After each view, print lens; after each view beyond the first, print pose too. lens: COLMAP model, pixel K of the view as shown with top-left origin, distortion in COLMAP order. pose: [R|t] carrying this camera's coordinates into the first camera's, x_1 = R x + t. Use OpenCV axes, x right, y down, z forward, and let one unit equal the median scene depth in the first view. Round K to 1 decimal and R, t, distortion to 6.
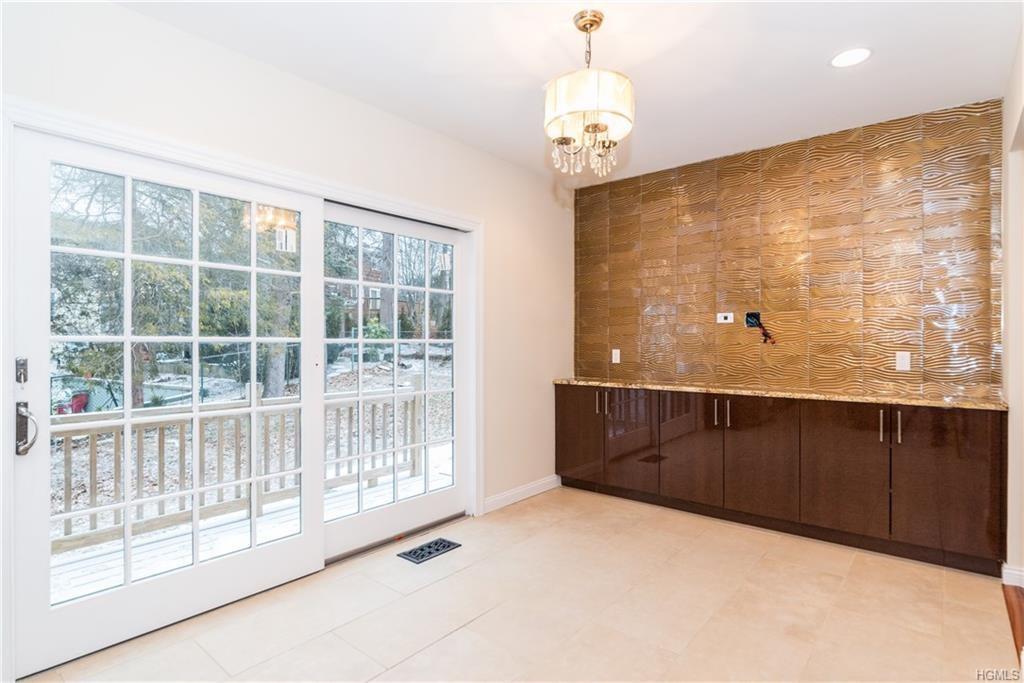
lens RADIAL K [[530.5, 0, 512.0], [0, 530.5, 341.5], [0, 0, 1]] dist [-0.001015, -0.000002]
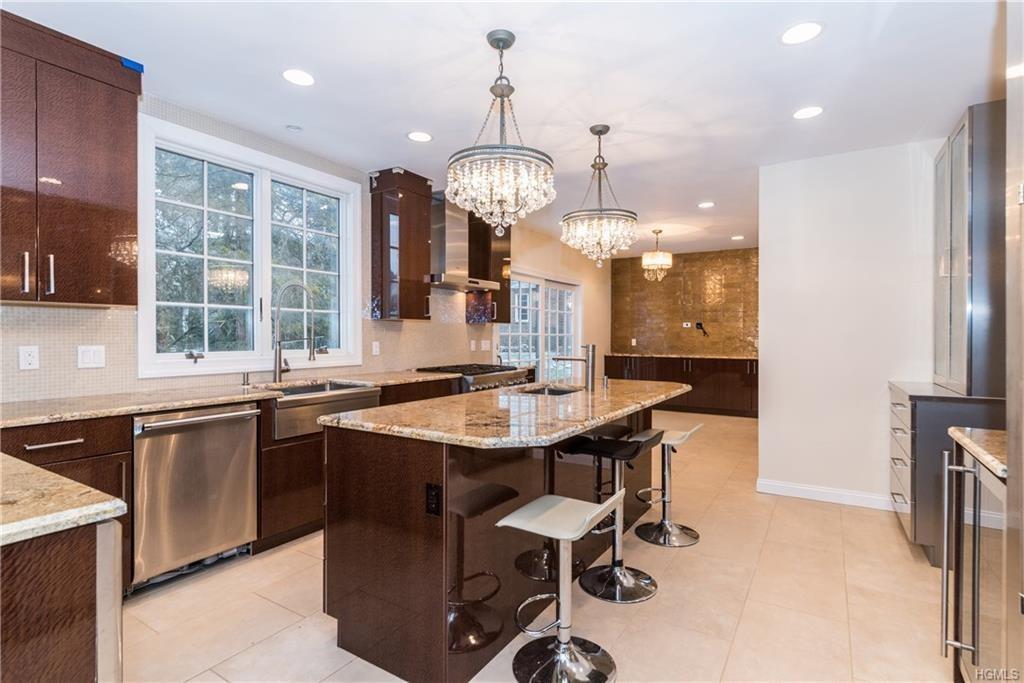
lens RADIAL K [[511.4, 0, 512.0], [0, 511.4, 341.5], [0, 0, 1]] dist [0.001462, 0.000265]
pose [[0.991766, -0.000503, 0.128059, -0.530743], [-0.001532, 0.999874, 0.015795, -0.006117], [-0.128051, -0.015862, 0.991641, -0.917708]]
